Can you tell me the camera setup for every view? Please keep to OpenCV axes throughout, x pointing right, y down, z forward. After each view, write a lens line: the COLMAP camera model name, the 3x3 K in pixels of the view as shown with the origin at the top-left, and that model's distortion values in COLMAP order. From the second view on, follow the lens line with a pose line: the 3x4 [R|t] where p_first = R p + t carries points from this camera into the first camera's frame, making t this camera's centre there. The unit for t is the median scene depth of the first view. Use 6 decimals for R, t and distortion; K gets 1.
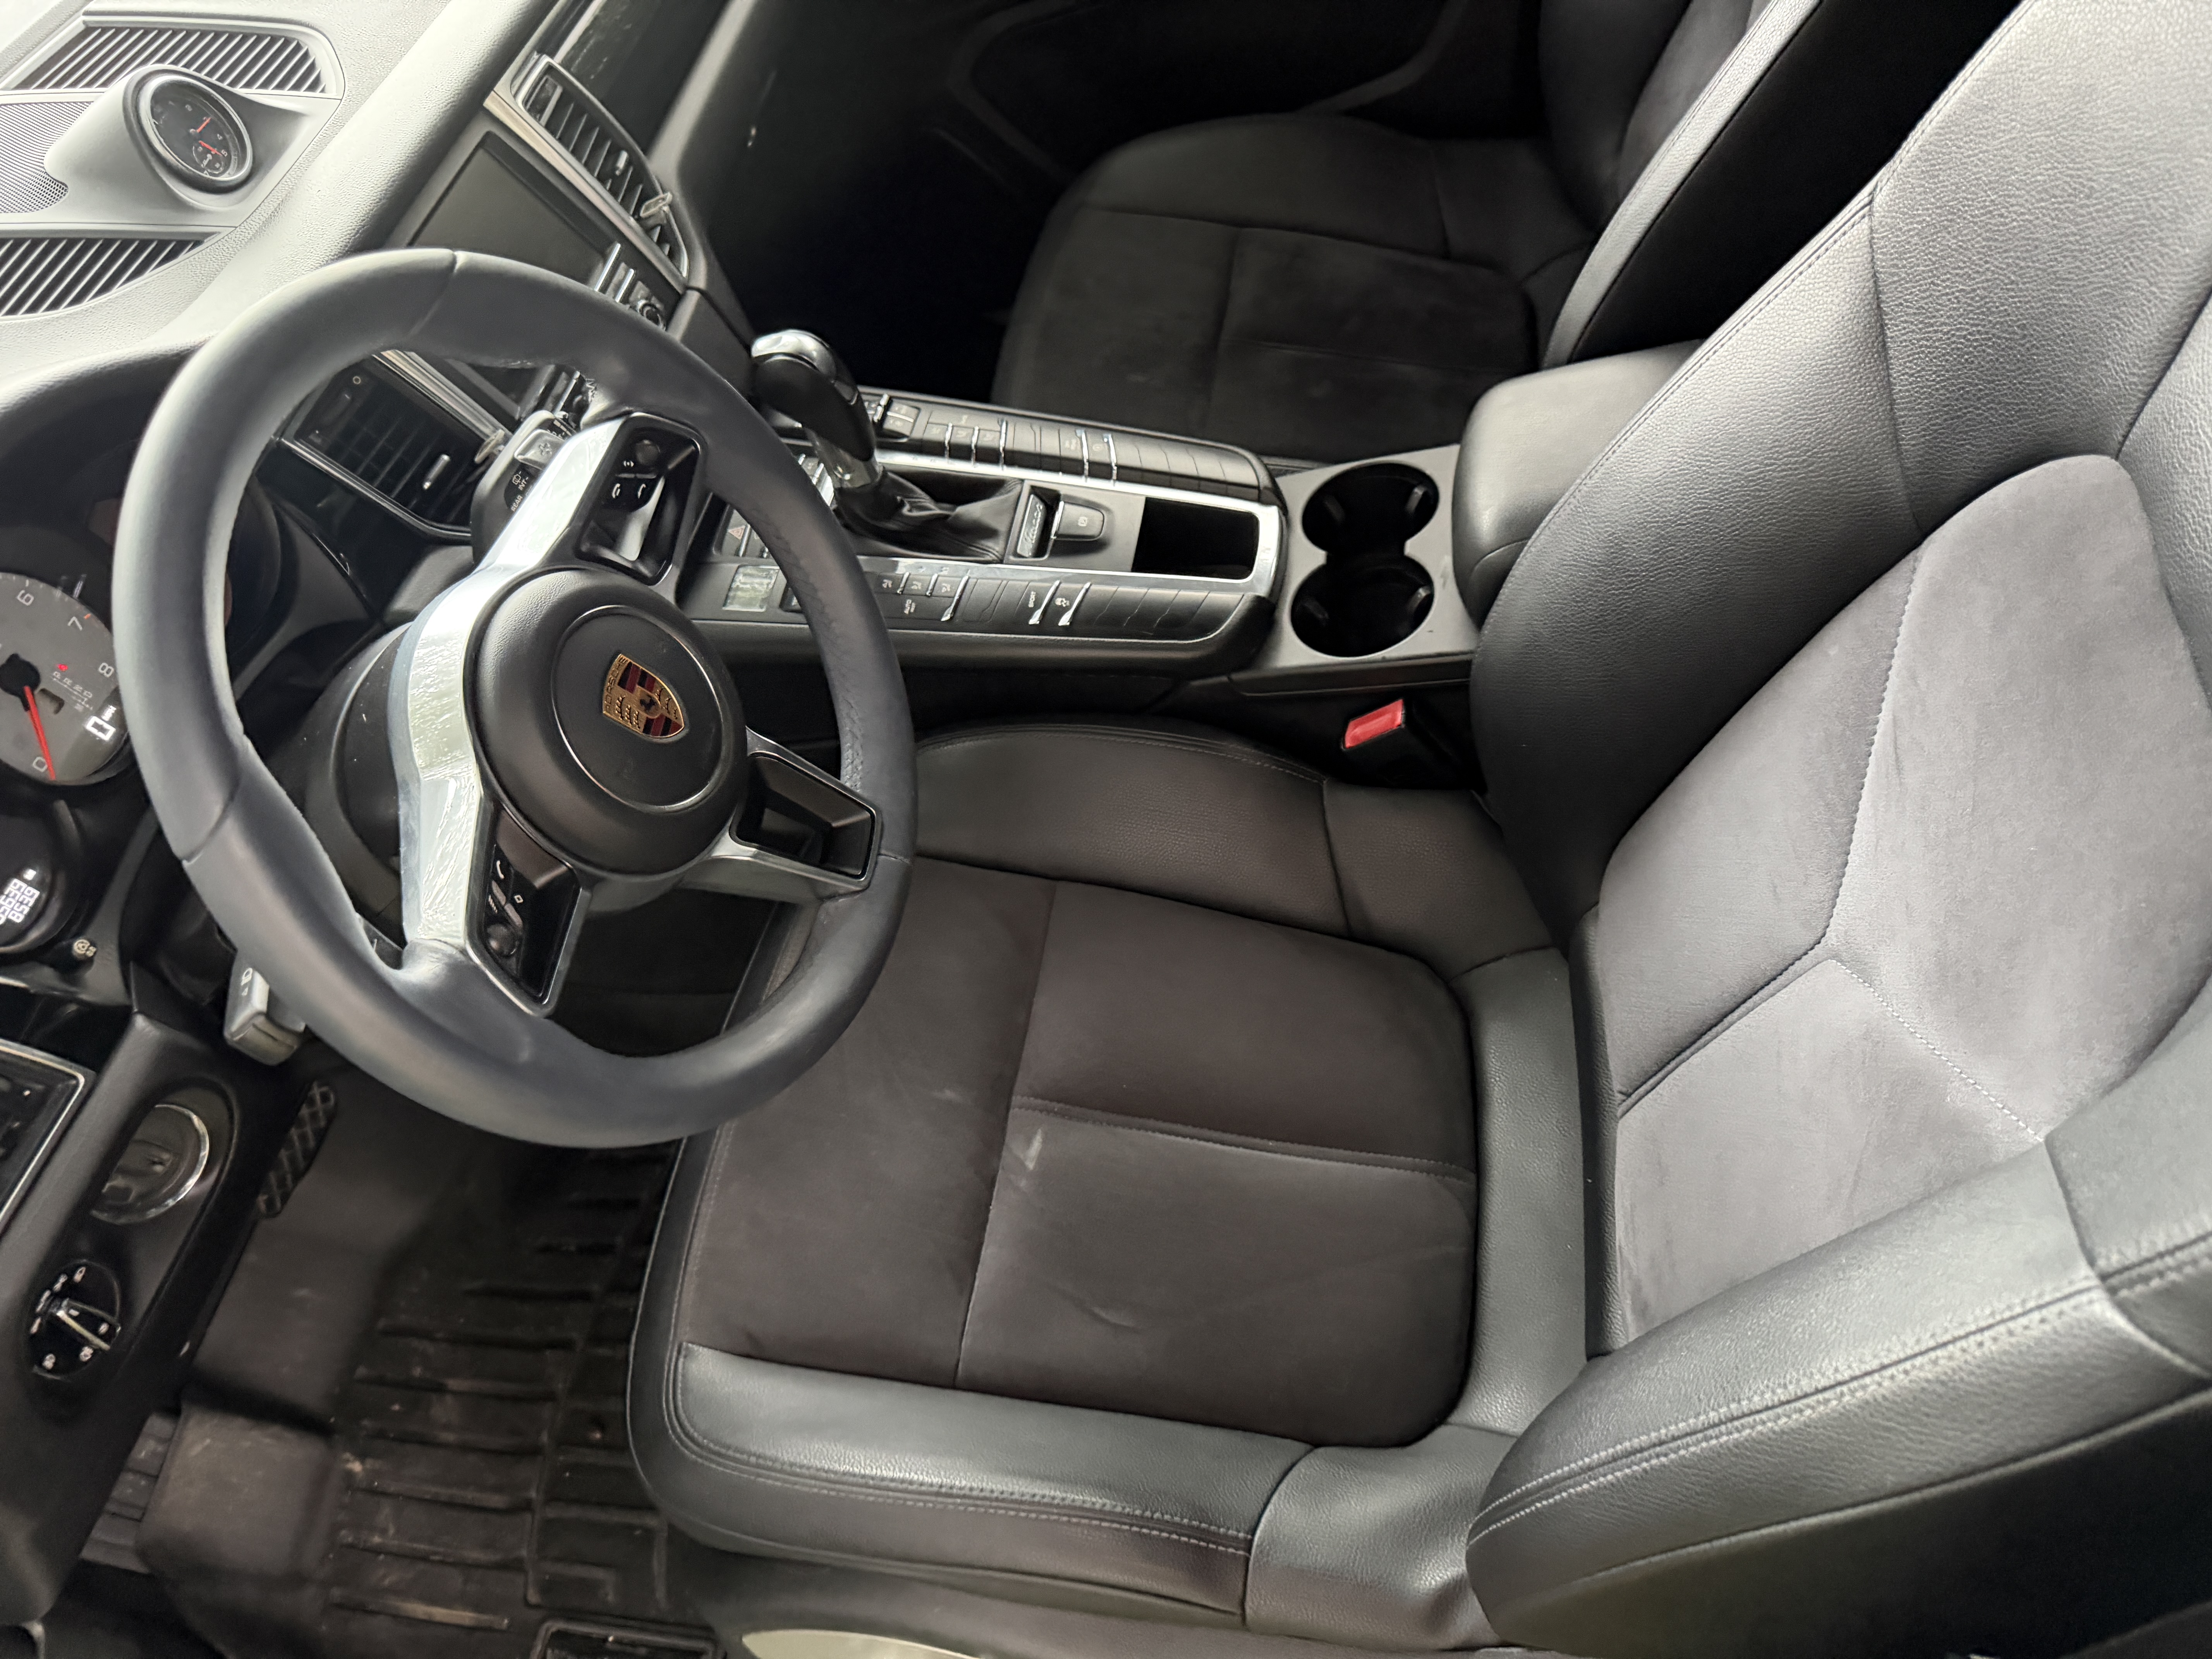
lens RADIAL K [[1535.5, 0, 1117.3], [0, 1535.5, 830.9], [0, 0, 1]] dist [0.036343, -0.094960]
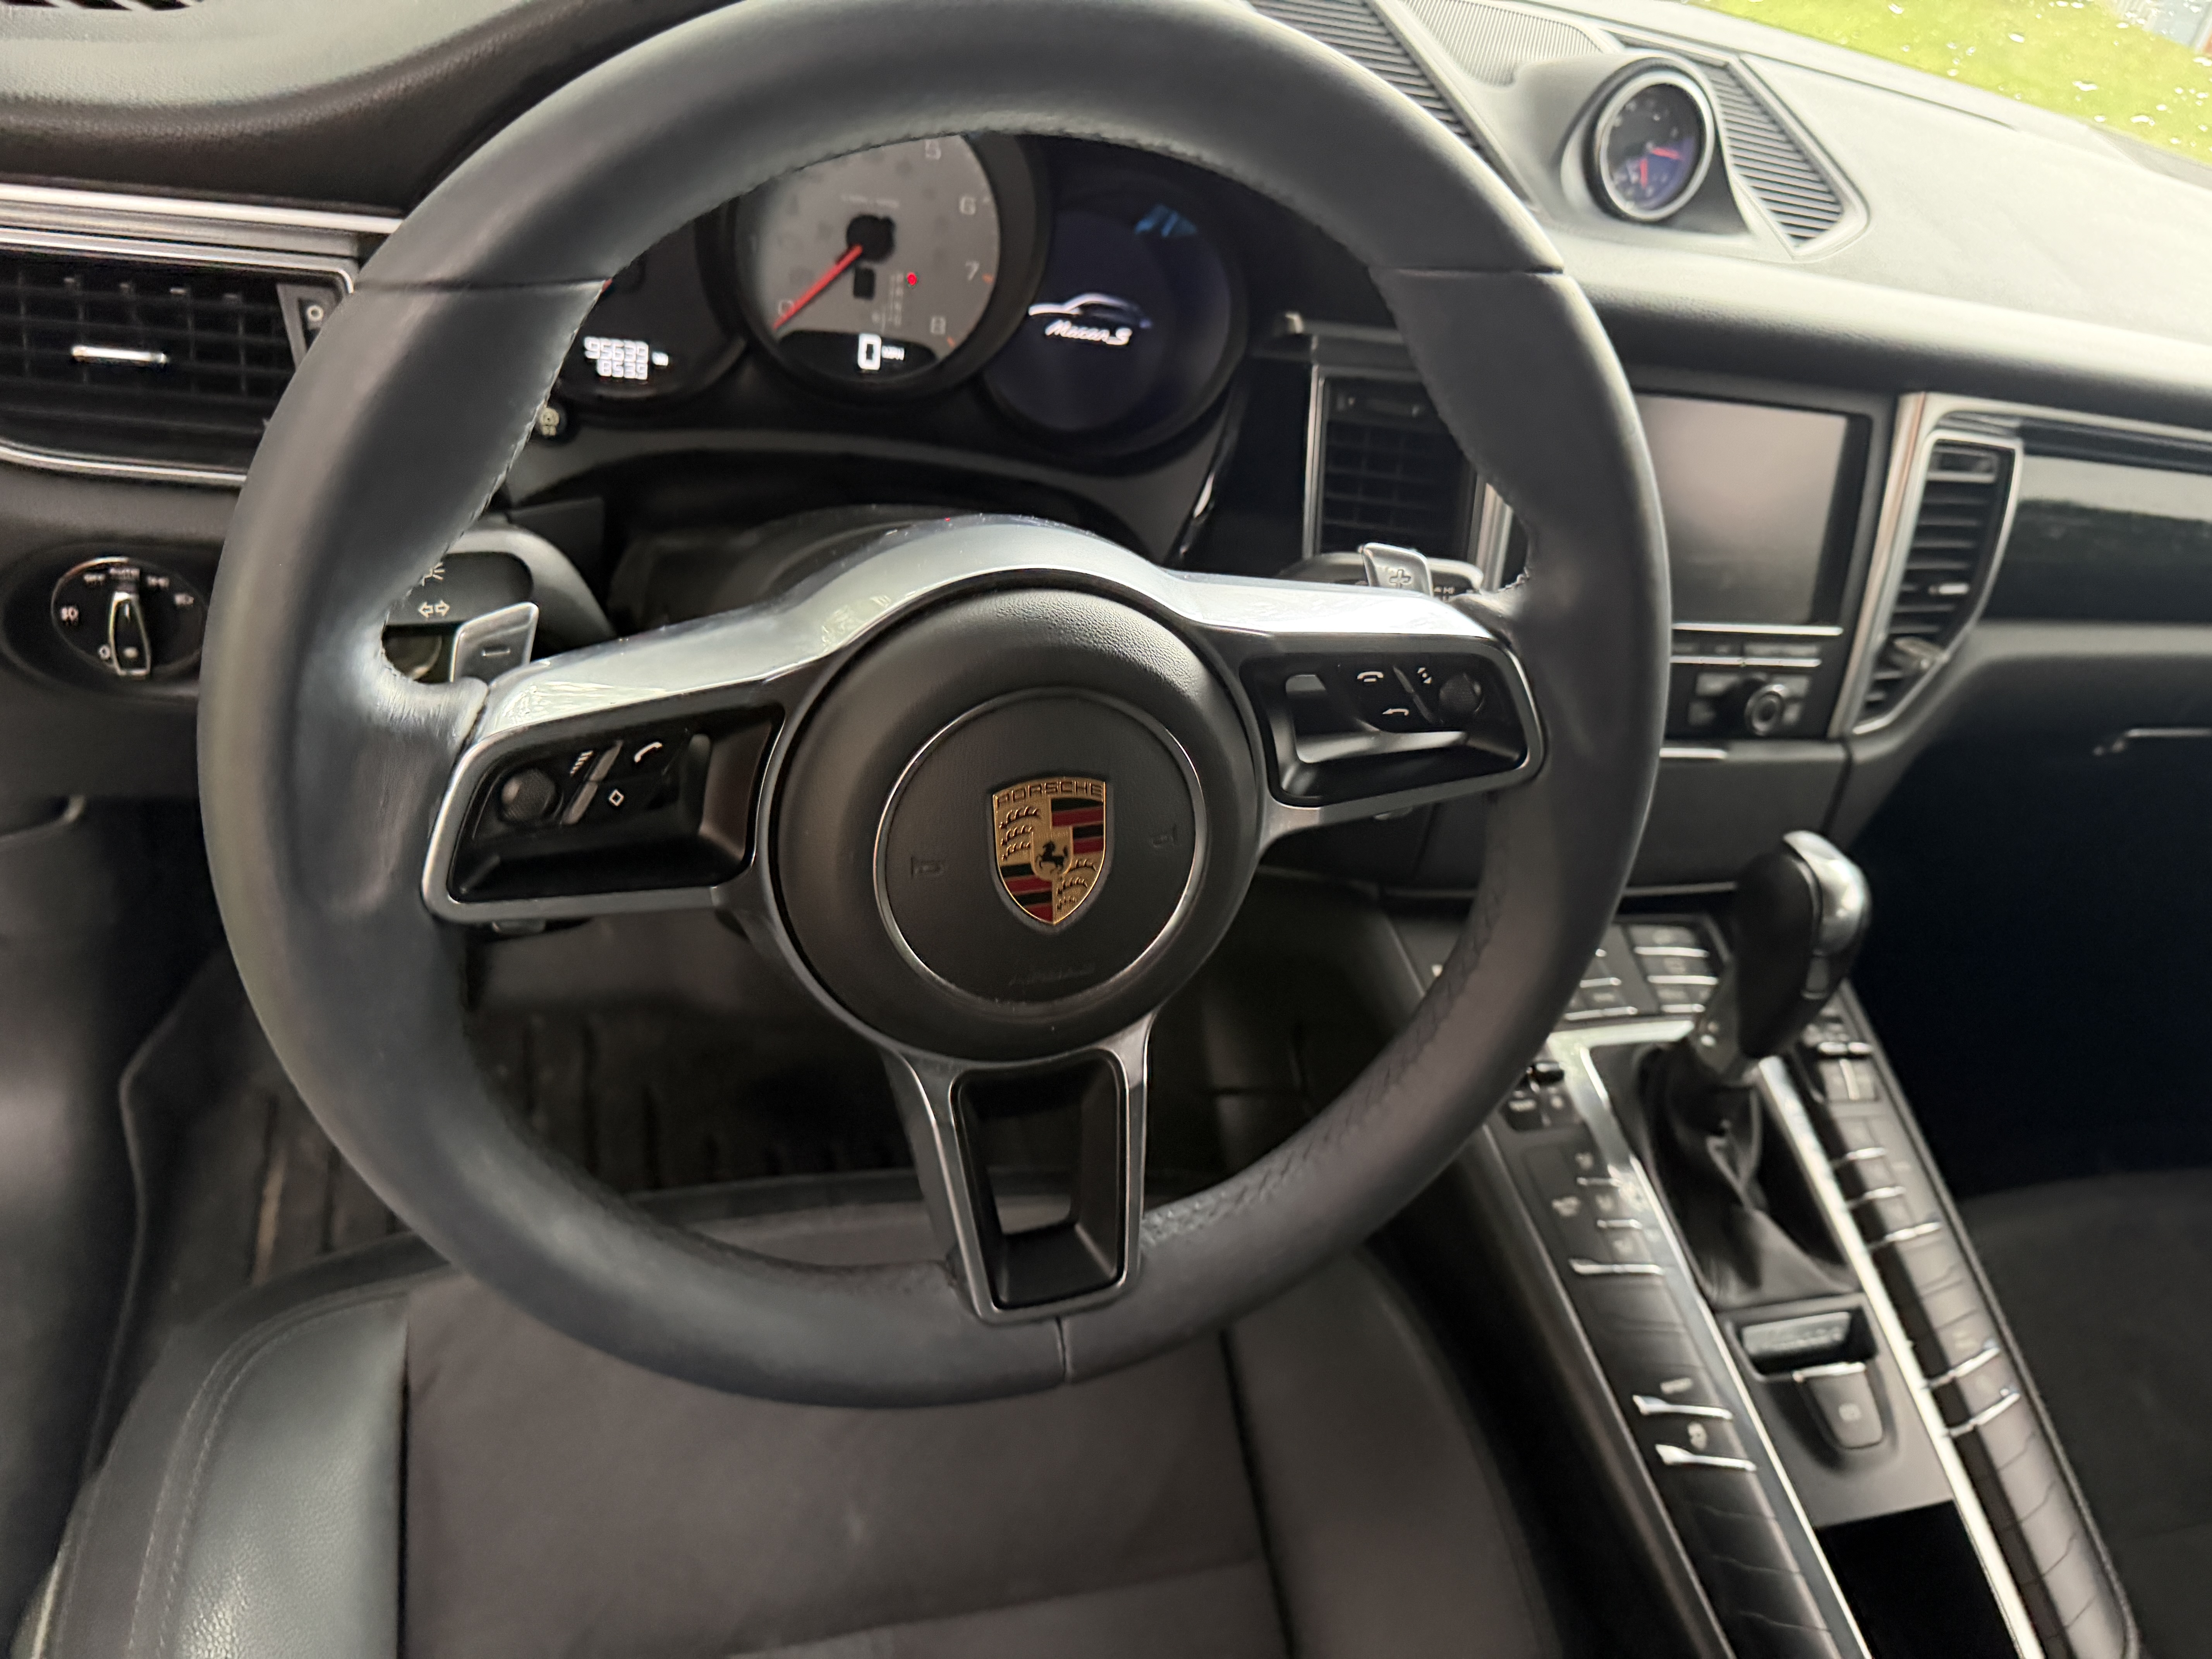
lens RADIAL K [[1535.5, 0, 1117.3], [0, 1535.5, 830.9], [0, 0, 1]] dist [0.036343, -0.094960]
pose [[0.337974, 0.795334, -0.503207, 0.001821], [-0.890054, 0.443885, 0.103777, -0.113298], [0.305903, 0.412808, 0.857912, 0.314983]]
